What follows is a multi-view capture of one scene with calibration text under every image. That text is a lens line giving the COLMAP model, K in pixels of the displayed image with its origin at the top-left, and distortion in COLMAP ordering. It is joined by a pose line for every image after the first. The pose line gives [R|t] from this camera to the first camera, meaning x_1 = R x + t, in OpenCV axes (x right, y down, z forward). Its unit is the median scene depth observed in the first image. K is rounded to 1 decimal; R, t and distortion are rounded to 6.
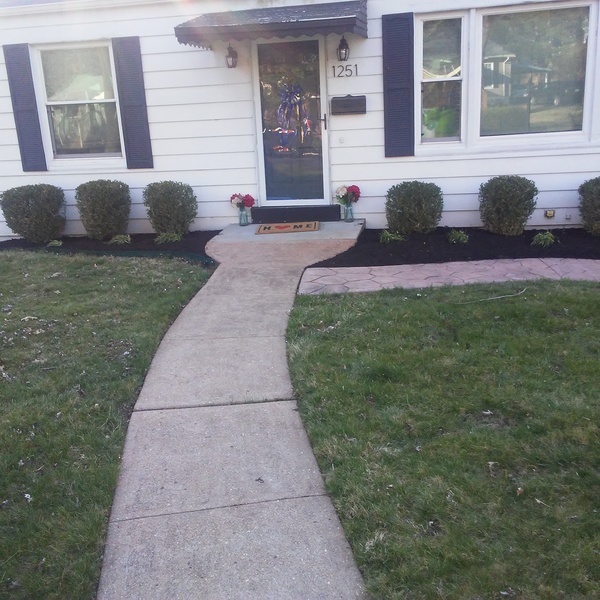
lens RADIAL K [[692.0, 0, 296.3], [0, 692.0, 297.2], [0, 0, 1]] dist [0.061557, 0.000000]
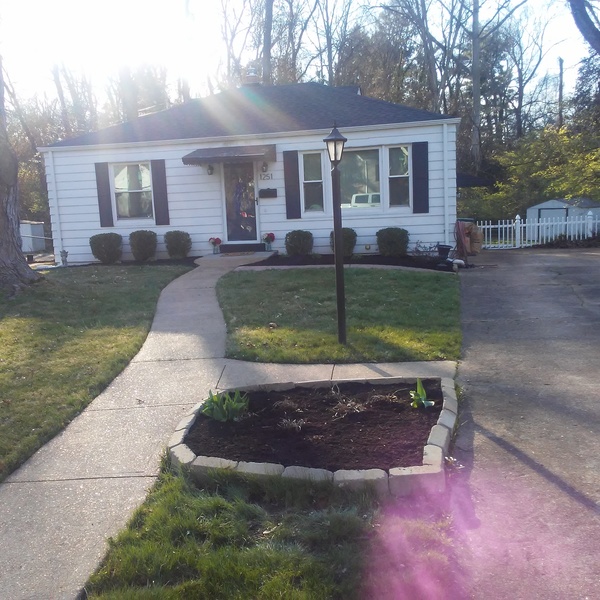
lens RADIAL K [[692.0, 0, 296.4], [0, 692.0, 303.1], [0, 0, 1]] dist [0.061557, 0.000000]
pose [[0.999876, 0.007315, -0.013973, 0.176060], [-0.008825, 0.993749, -0.111286, 0.243645], [0.013072, 0.111395, 0.993690, -0.889745]]
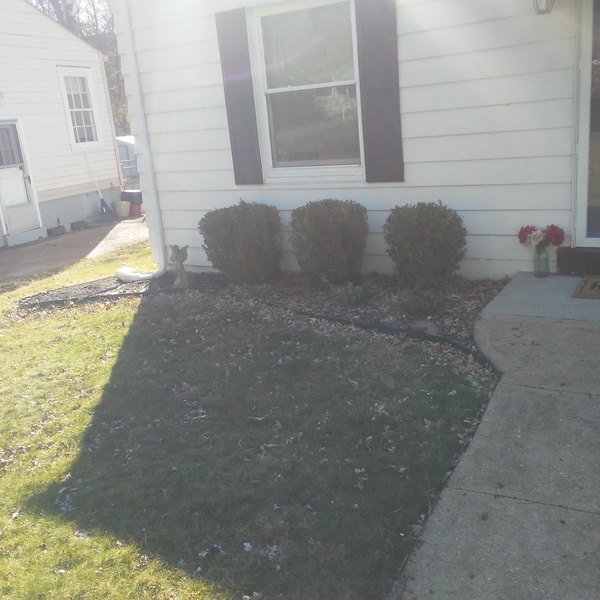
lens RADIAL K [[692.0, 0, 304.8], [0, 692.0, 299.3], [0, 0, 1]] dist [0.061557, 0.000000]
pose [[0.932207, 0.065064, -0.356030, -0.051427], [-0.052171, 0.997592, 0.045706, -0.100861], [0.358146, -0.024033, 0.933356, 0.351354]]
